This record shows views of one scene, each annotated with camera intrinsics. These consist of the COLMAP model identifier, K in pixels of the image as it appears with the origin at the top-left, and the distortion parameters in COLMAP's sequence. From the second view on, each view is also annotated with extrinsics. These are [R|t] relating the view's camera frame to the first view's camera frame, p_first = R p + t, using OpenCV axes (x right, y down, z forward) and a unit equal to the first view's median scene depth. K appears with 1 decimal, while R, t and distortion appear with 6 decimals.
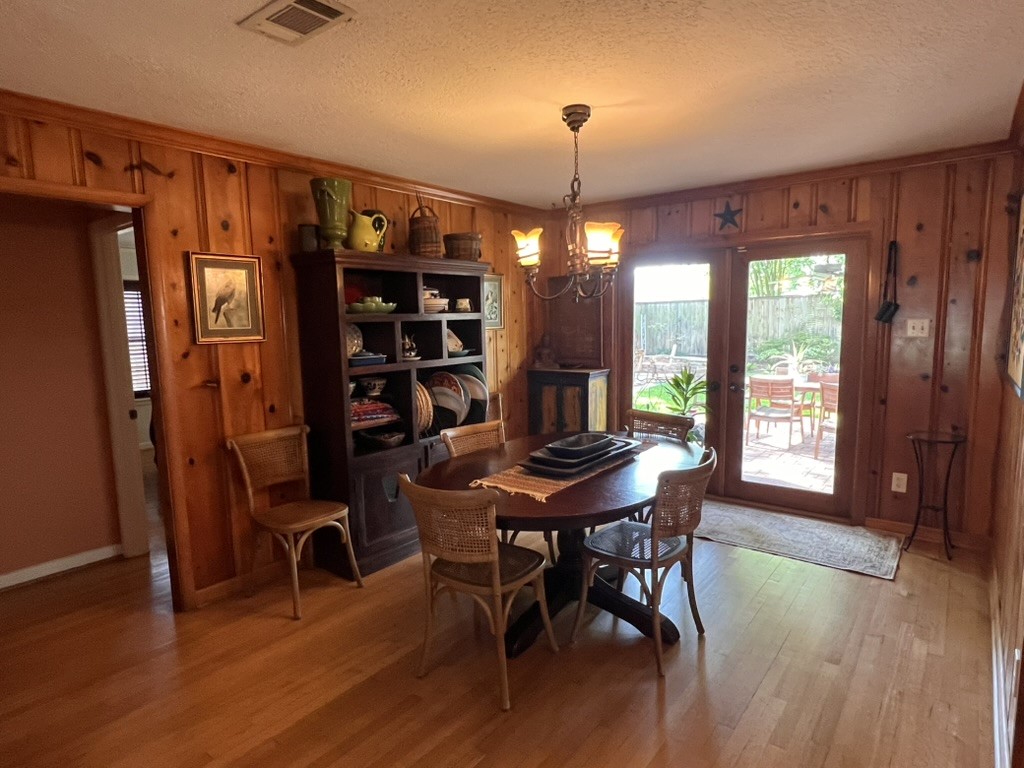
lens RADIAL K [[570.7, 0, 515.4], [0, 570.7, 388.8], [0, 0, 1]] dist [-0.002377, -0.001588]
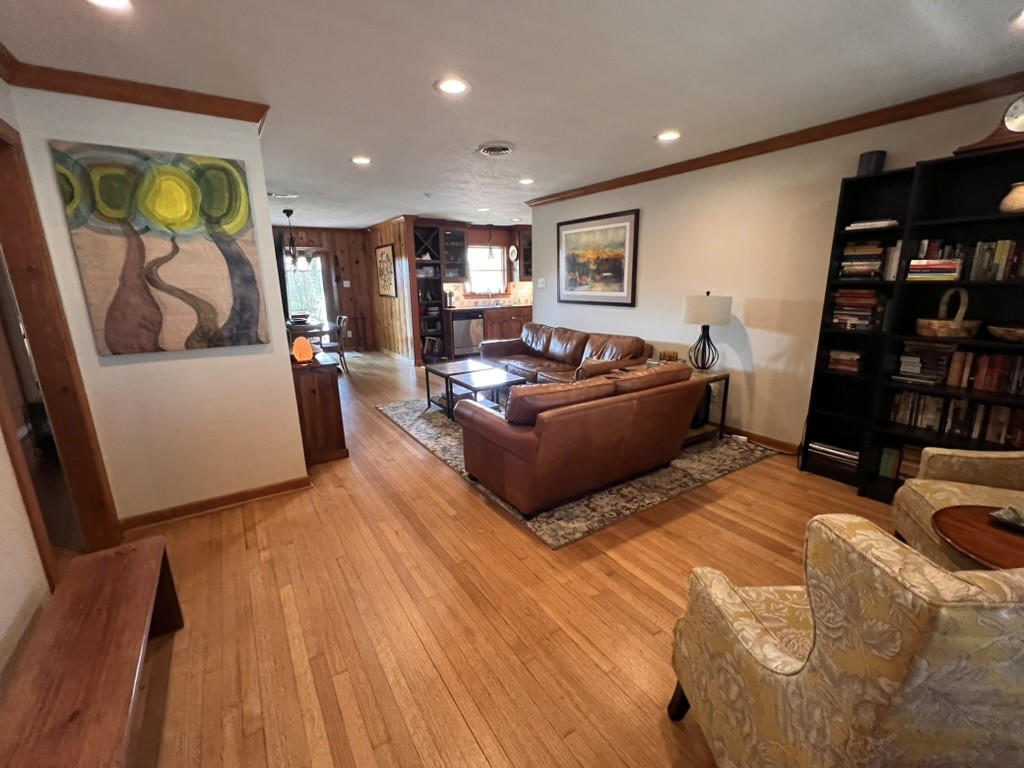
lens RADIAL K [[444.4, 0, 509.9], [0, 444.4, 385.9], [0, 0, 1]] dist [-0.001142, -0.000003]
pose [[0.323953, -0.205386, 0.923510, -1.343995], [0.122178, 0.977059, 0.174437, 0.122417], [-0.938151, 0.056323, 0.341615, -0.644886]]
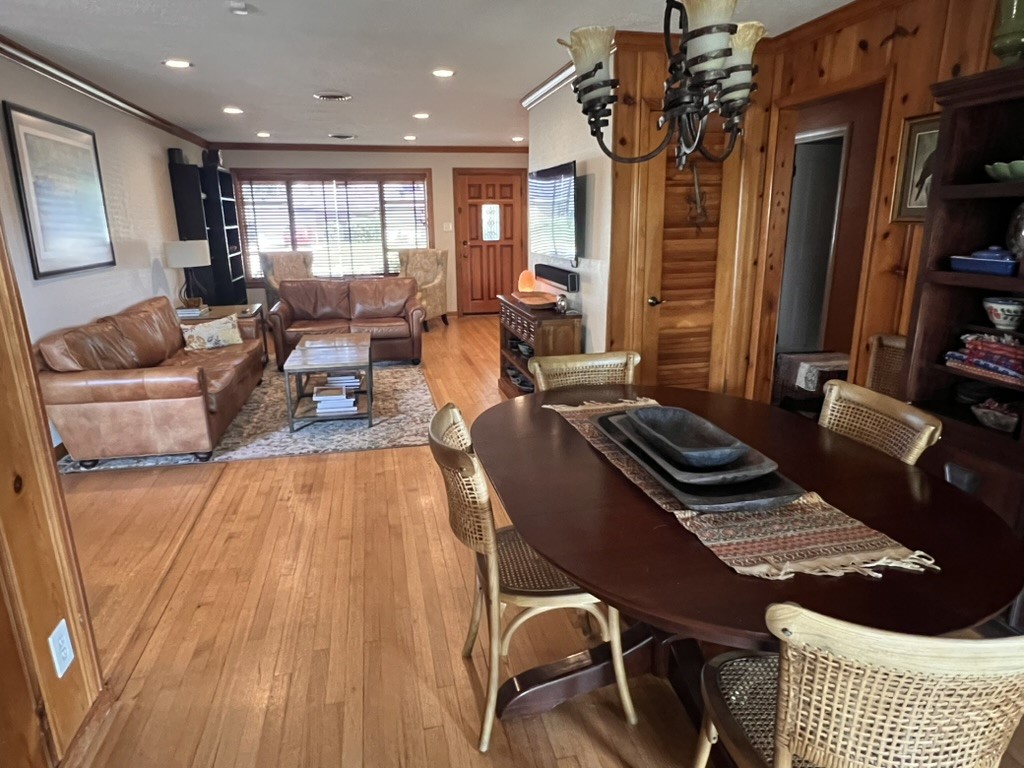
lens RADIAL K [[631.2, 0, 509.3], [0, 631.2, 388.6], [0, 0, 1]] dist [0.000103, -0.001636]
pose [[-0.630439, 0.227829, -0.742052, 0.492026], [-0.070190, 0.935310, 0.346797, -0.106703], [0.773059, 0.270719, -0.573665, 0.898122]]
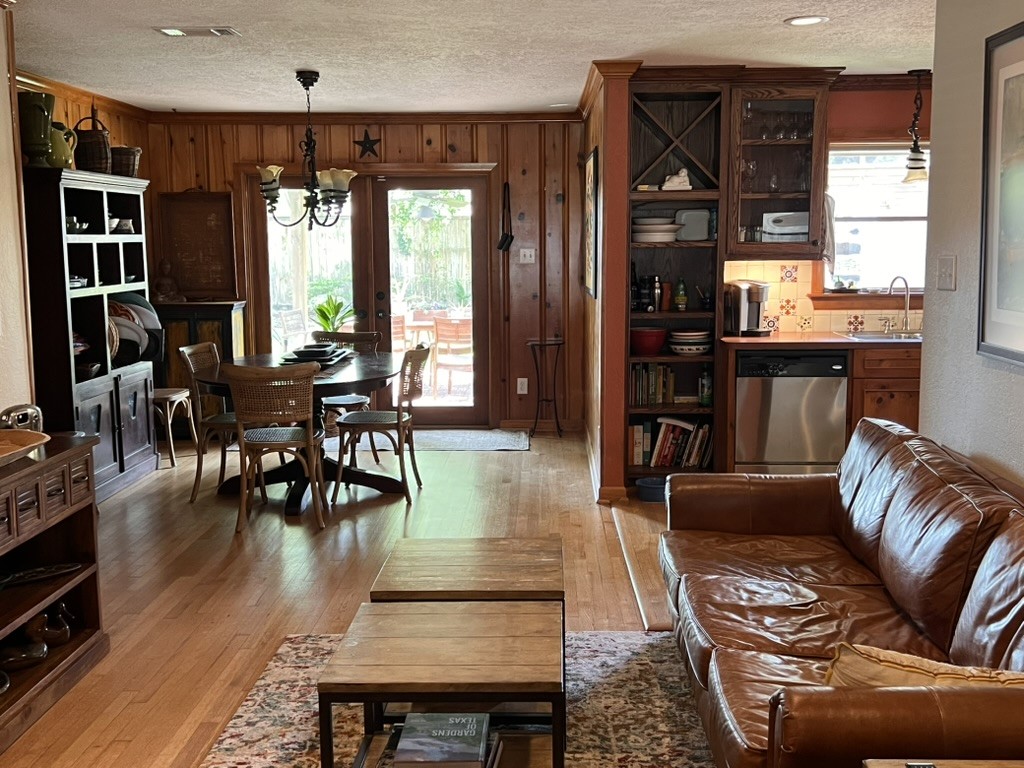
lens RADIAL K [[1104.8, 0, 516.1], [0, 1104.8, 386.6], [0, 0, 1]] dist [0.070176, 0.000000]
pose [[0.798296, -0.063041, 0.598956, -0.701612], [0.062604, 0.997805, 0.021581, 0.113039], [-0.599002, 0.020269, 0.800491, -0.818782]]
